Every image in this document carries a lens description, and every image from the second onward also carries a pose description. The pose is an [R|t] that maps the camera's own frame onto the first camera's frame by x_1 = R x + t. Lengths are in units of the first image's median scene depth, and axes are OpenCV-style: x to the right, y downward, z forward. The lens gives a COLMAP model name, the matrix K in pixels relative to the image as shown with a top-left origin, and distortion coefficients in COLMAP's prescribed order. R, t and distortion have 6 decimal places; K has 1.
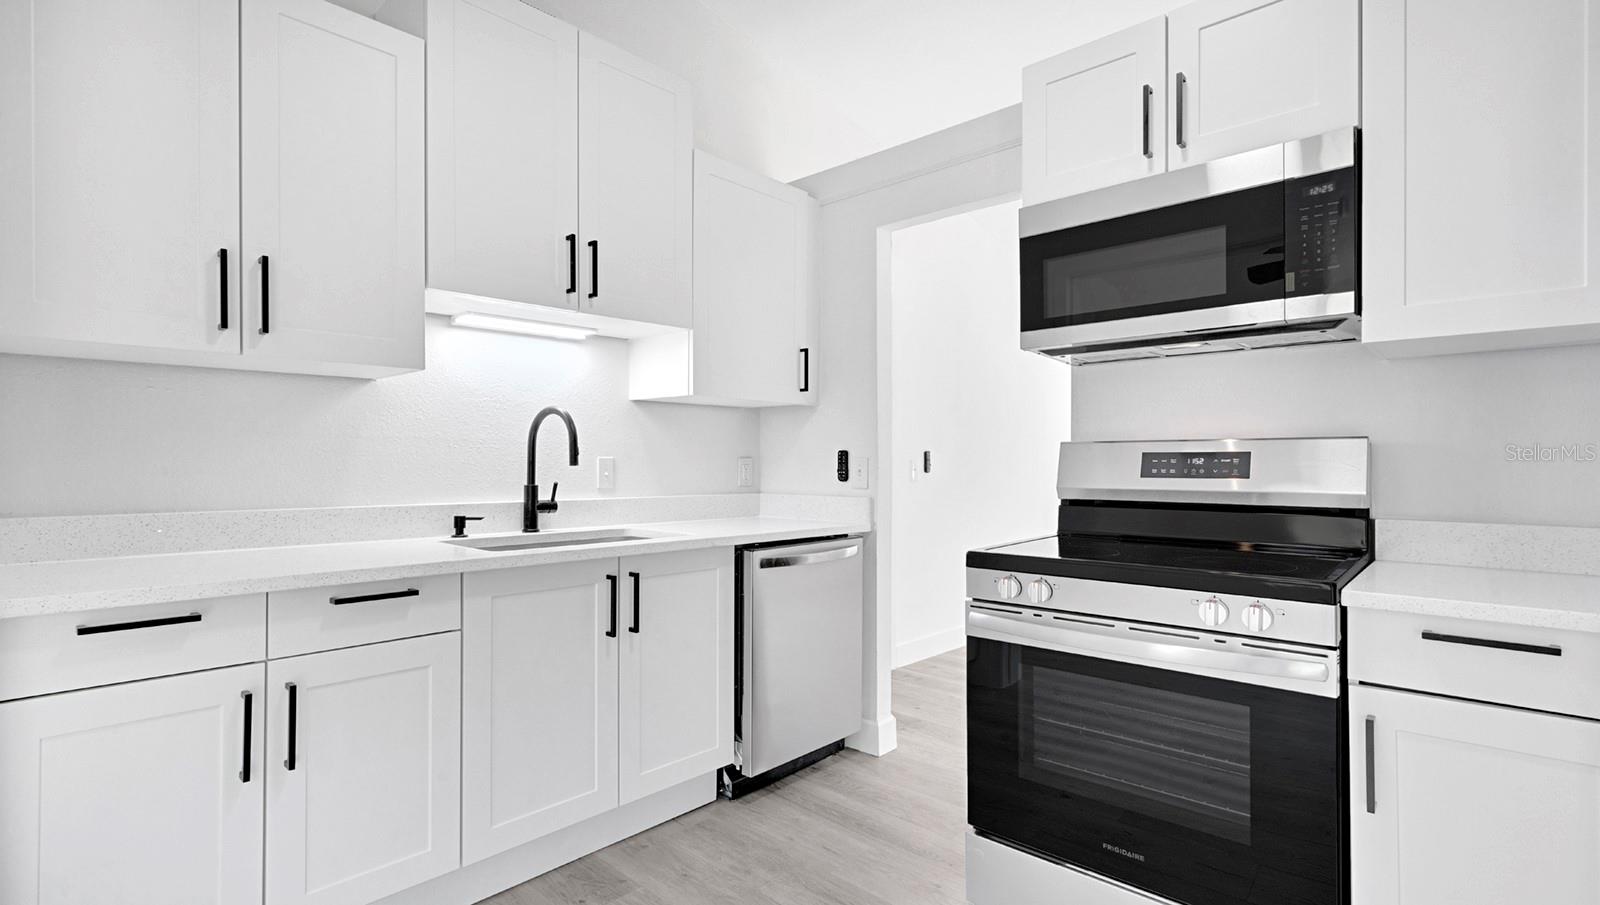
lens RADIAL K [[709.9, 0, 817.6], [0, 709.9, 459.3], [0, 0, 1]] dist [-0.002167, -0.000228]
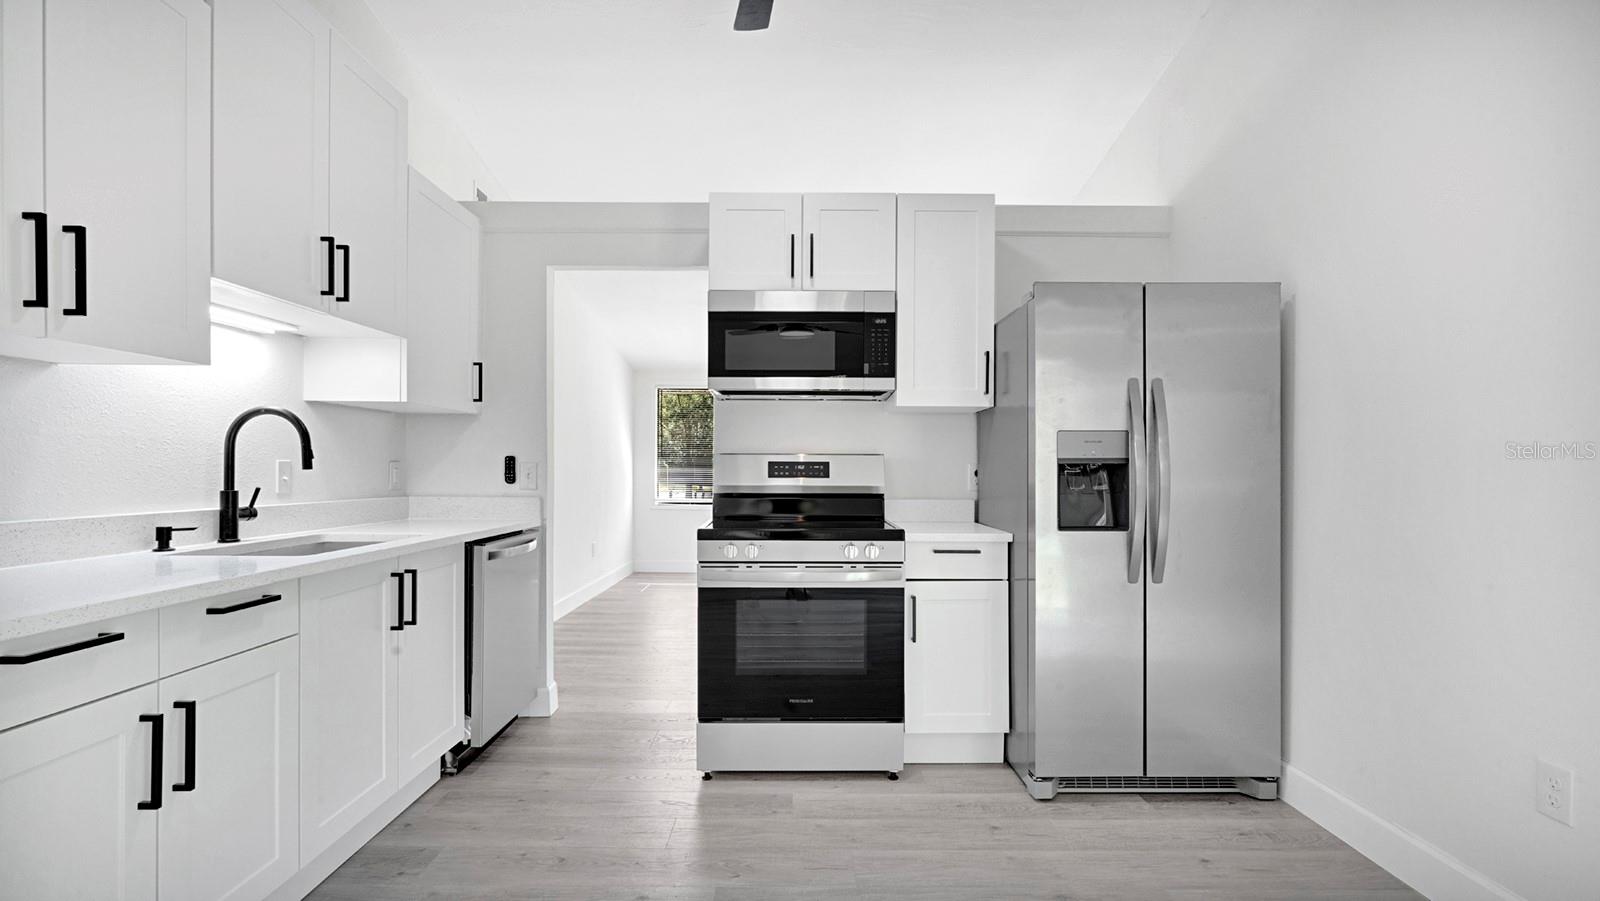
lens RADIAL K [[700.3, 0, 751.2], [0, 700.3, 471.4], [0, 0, 1]] dist [0.002759, 0.000425]
pose [[0.763253, 0.000167, 0.646100, -0.547194], [-0.006917, 0.999945, 0.007913, -0.000099], [-0.646063, -0.010509, 0.763212, -0.135706]]
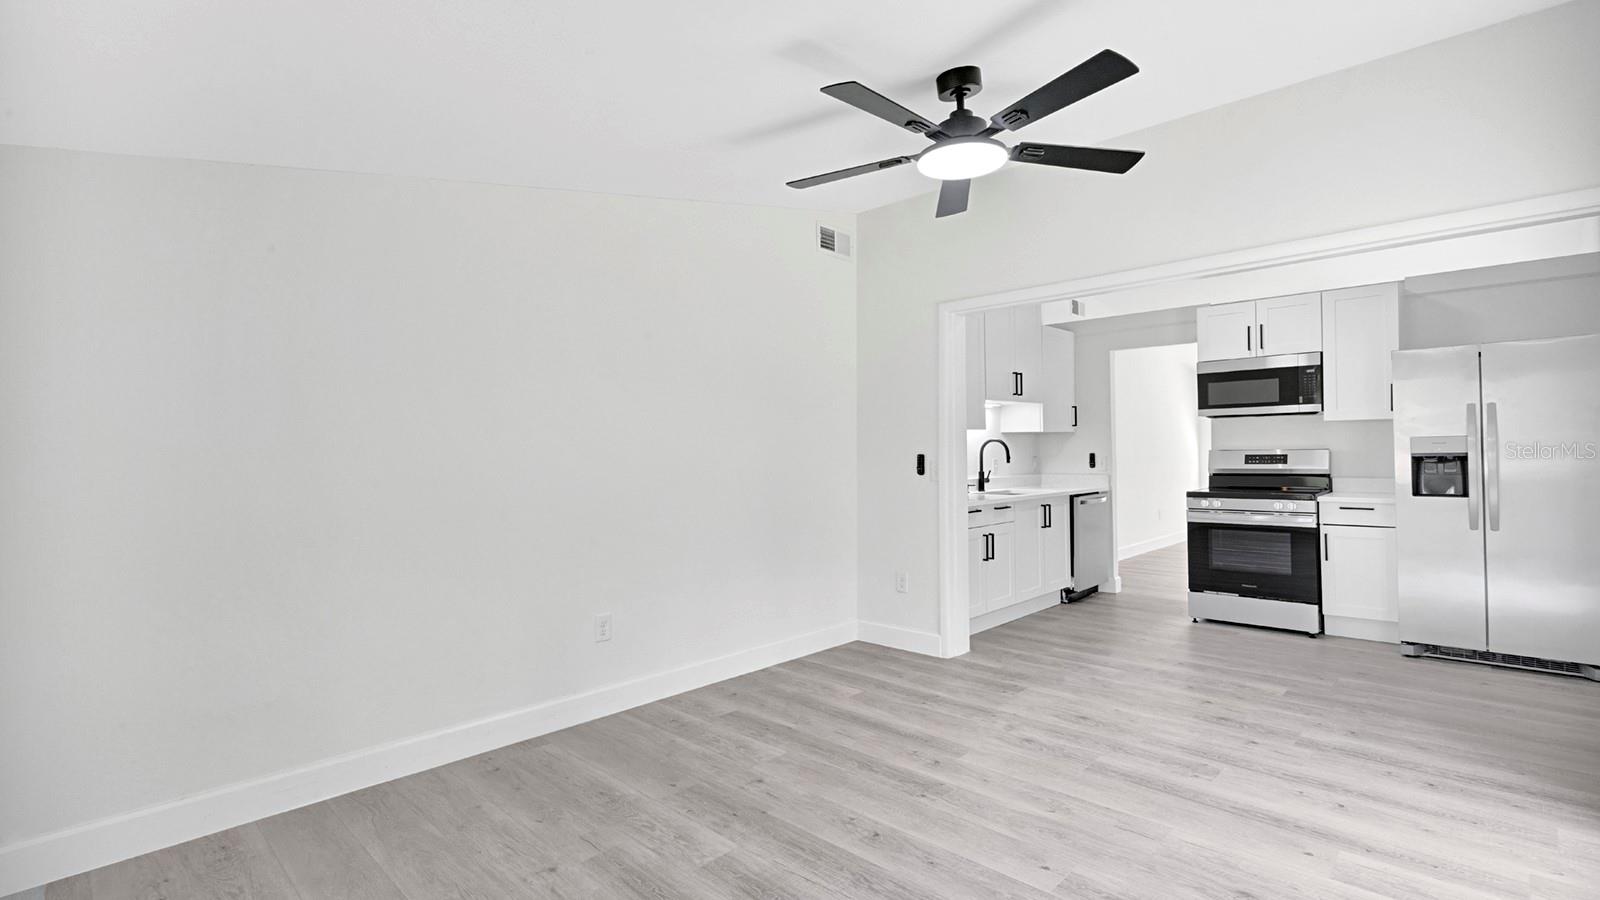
lens RADIAL K [[700.3, 0, 834.4], [0, 700.3, 447.2], [0, 0, 1]] dist [0.002759, 0.000425]
pose [[0.999849, -0.016983, -0.003595, -1.022886], [0.016985, 0.999856, 0.000423, -0.062337], [0.003588, -0.000484, 0.999993, -1.554912]]
